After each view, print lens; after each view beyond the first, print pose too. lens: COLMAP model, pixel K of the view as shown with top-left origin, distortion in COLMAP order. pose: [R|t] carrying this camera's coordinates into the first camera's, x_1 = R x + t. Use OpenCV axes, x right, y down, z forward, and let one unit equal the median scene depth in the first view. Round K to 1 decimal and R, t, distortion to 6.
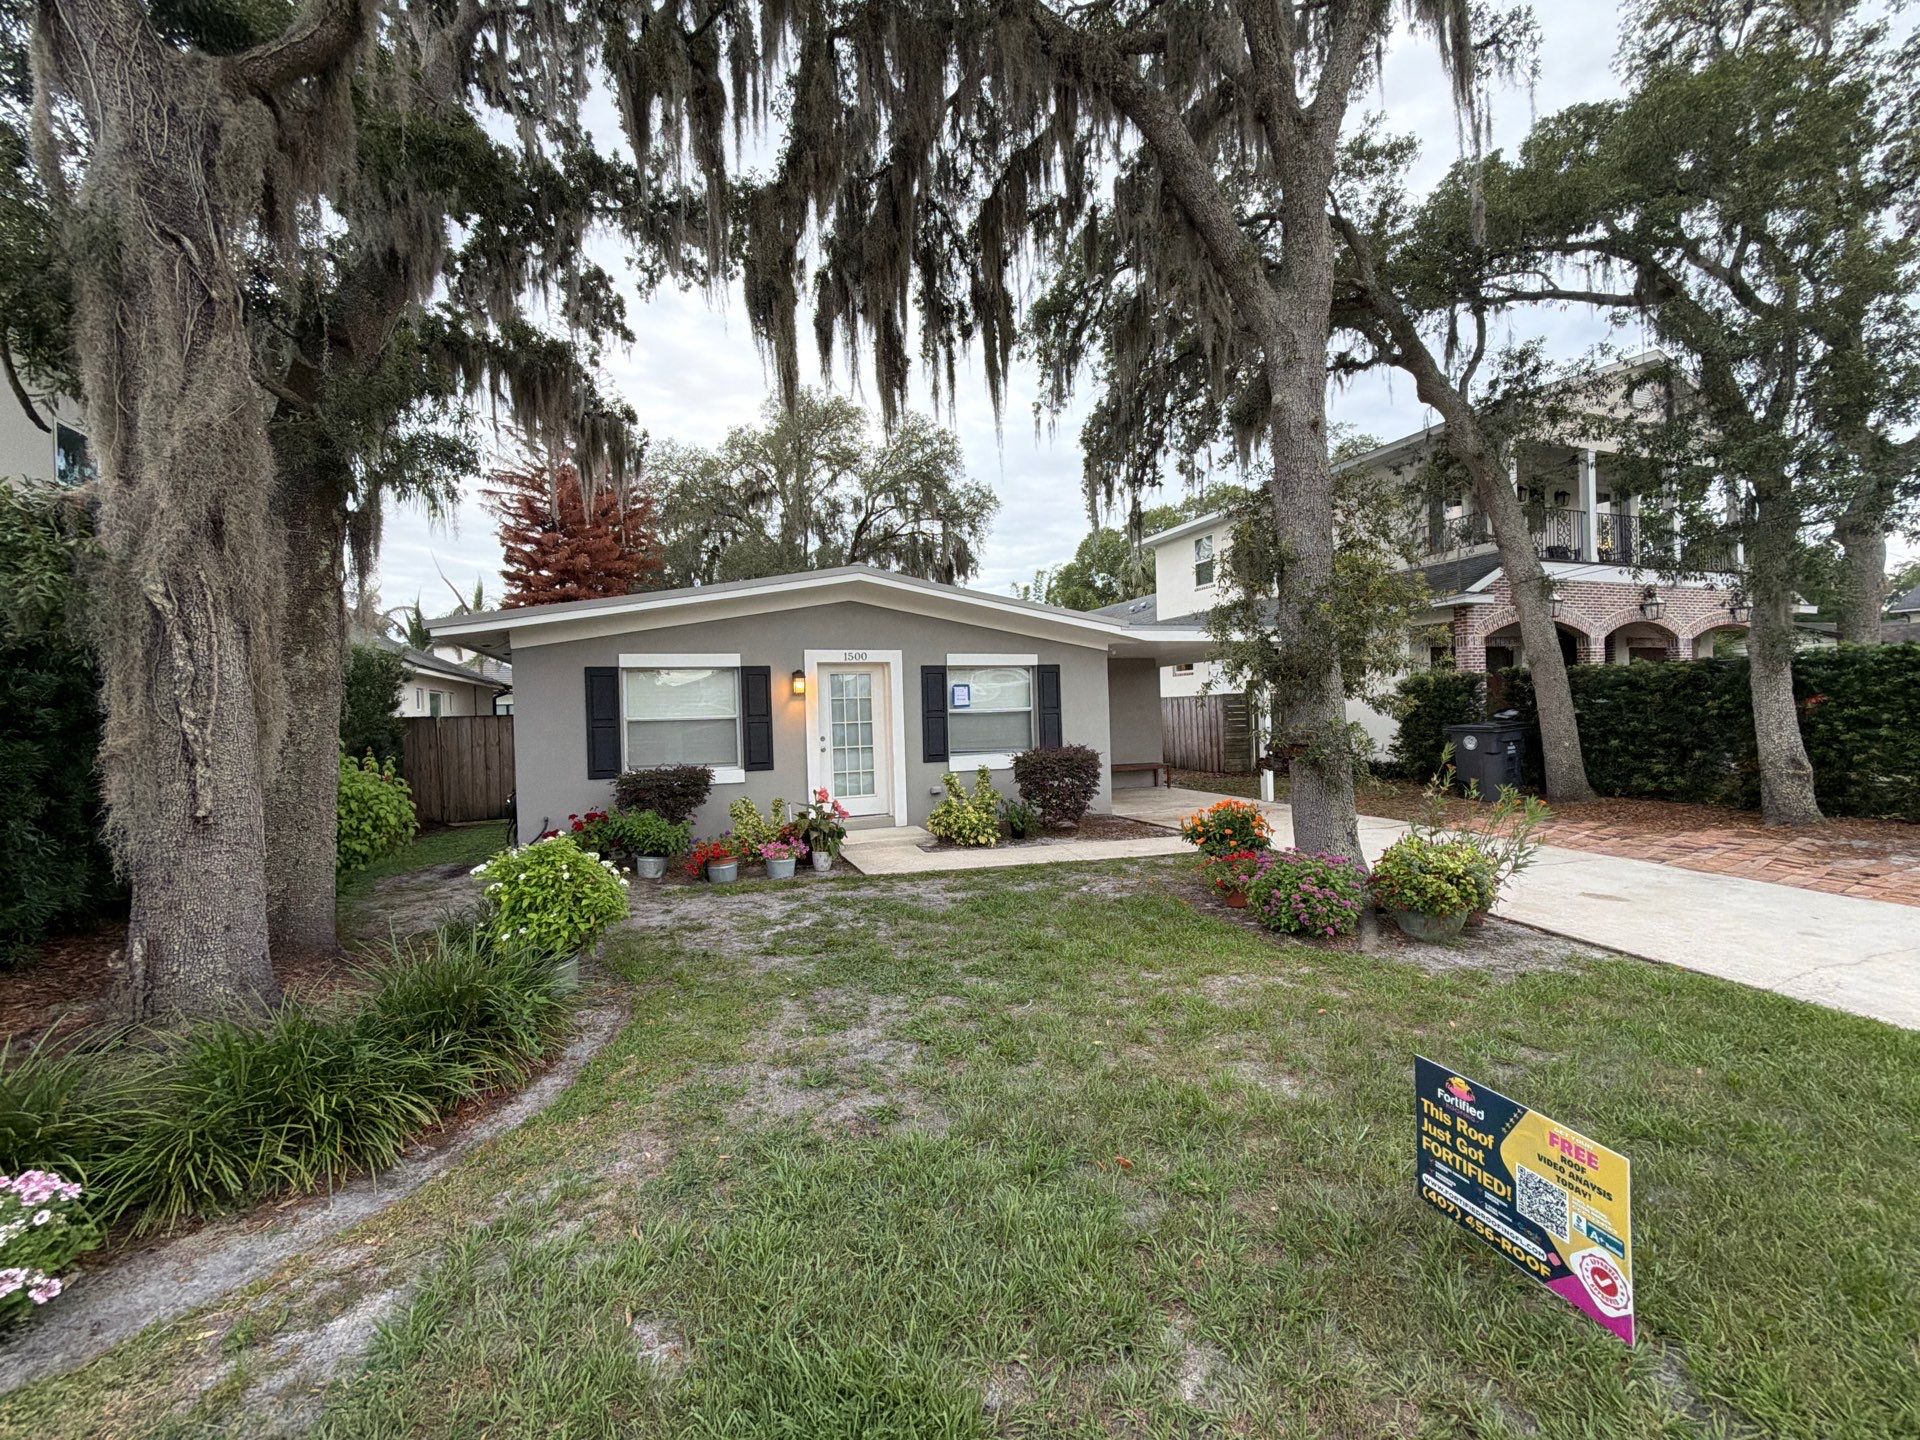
lens RADIAL K [[772.6, 0, 952.5], [0, 772.6, 721.7], [0, 0, 1]] dist [0.001601, 0.000064]
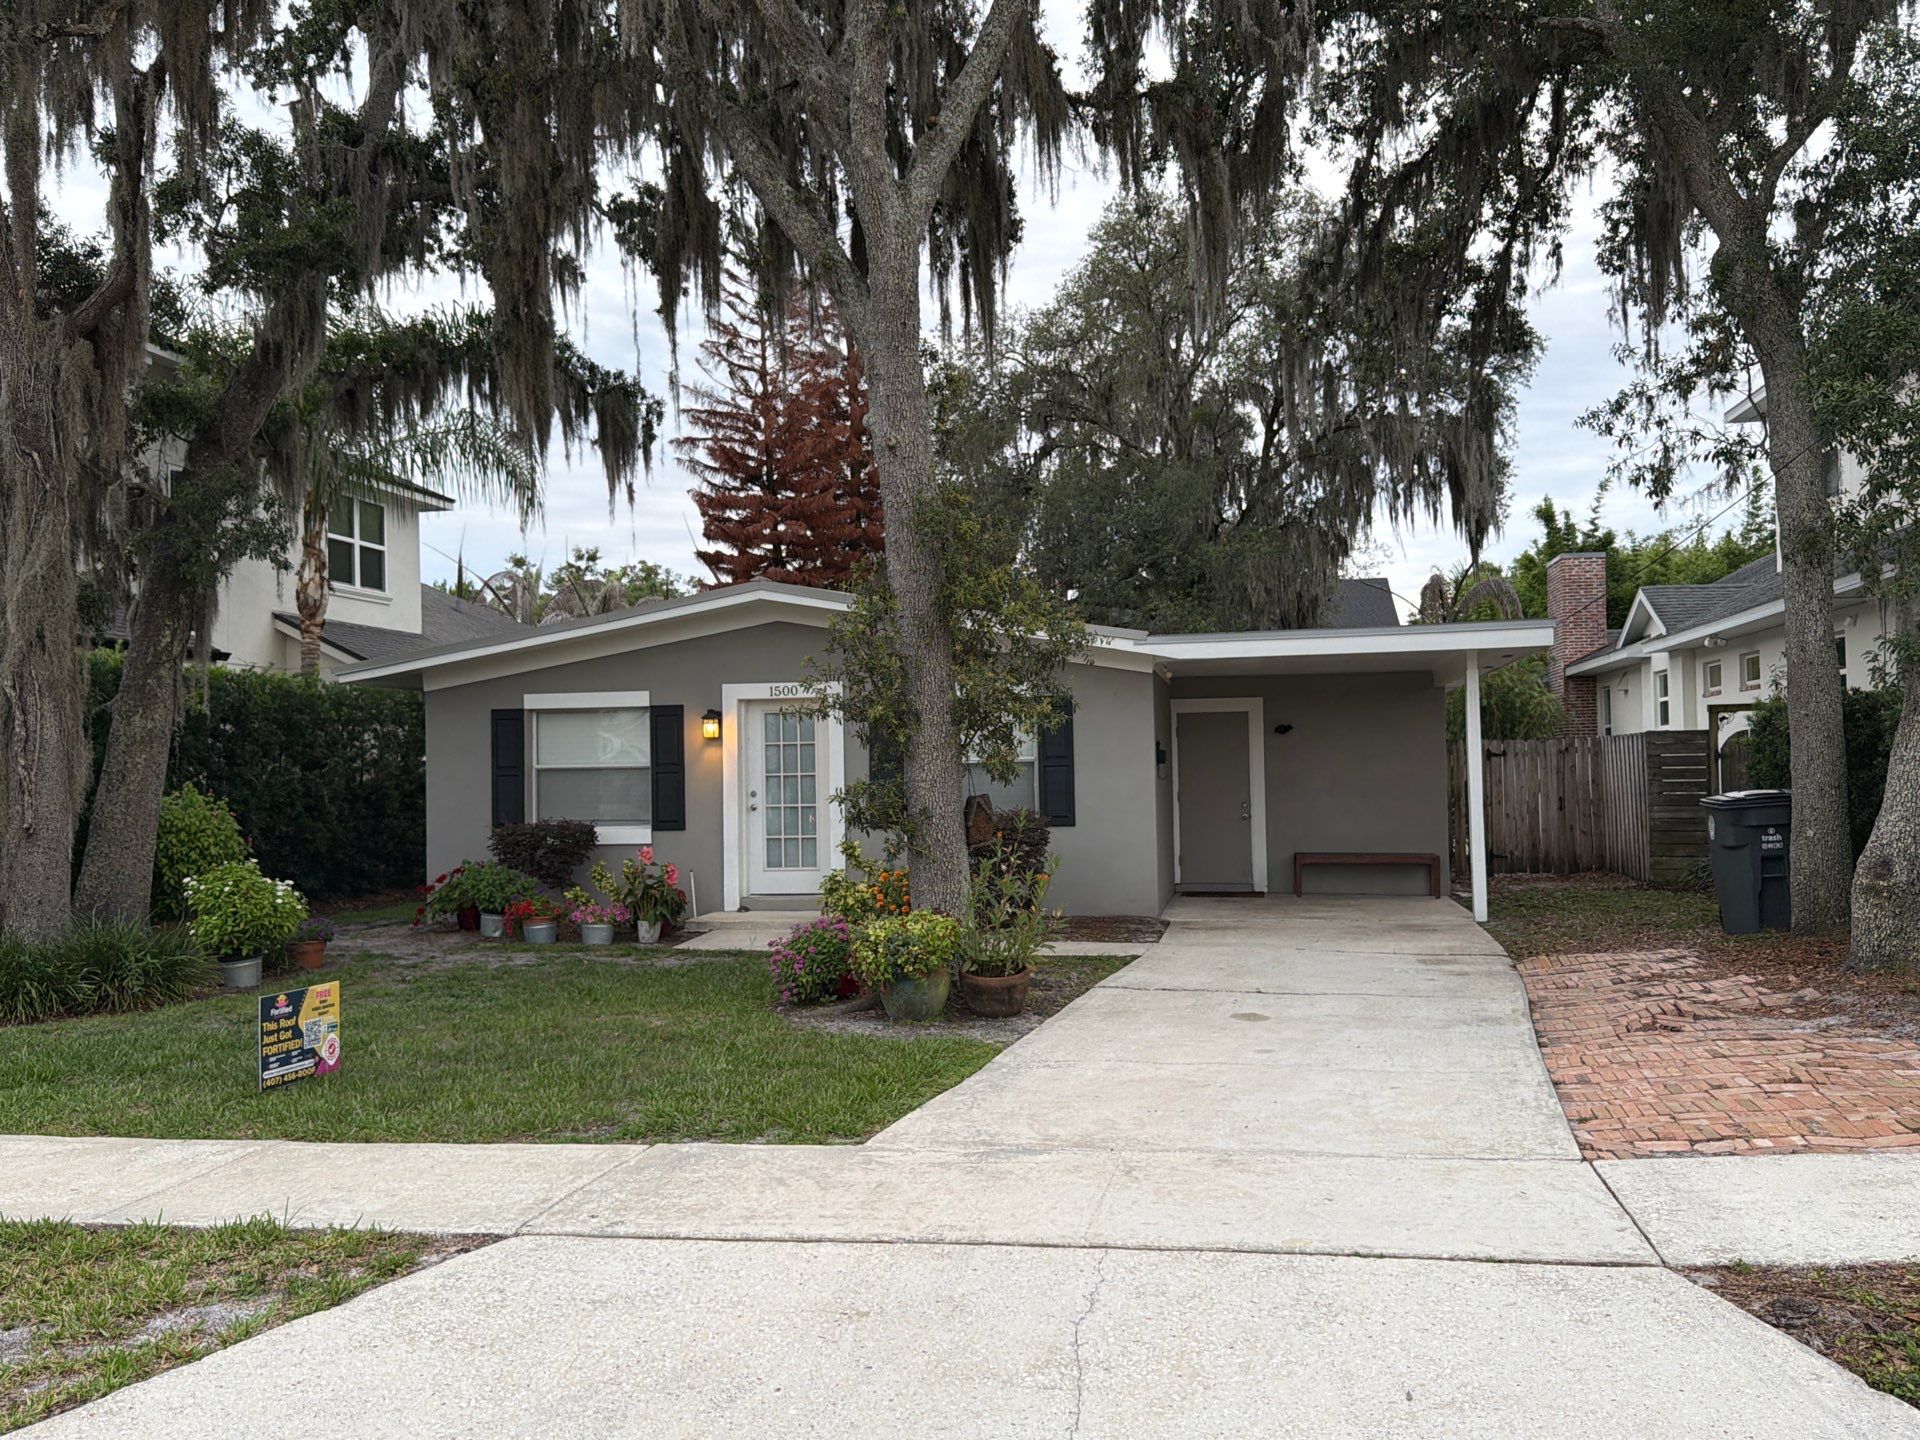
lens RADIAL K [[1585.0, 0, 970.8], [0, 1585.0, 730.7], [0, 0, 1]] dist [0.185619, -0.403299]
pose [[0.861427, -0.001844, -0.507877, 0.819876], [-0.011934, 0.999644, -0.023872, -0.006572], [0.507740, 0.026625, 0.861099, -0.289839]]
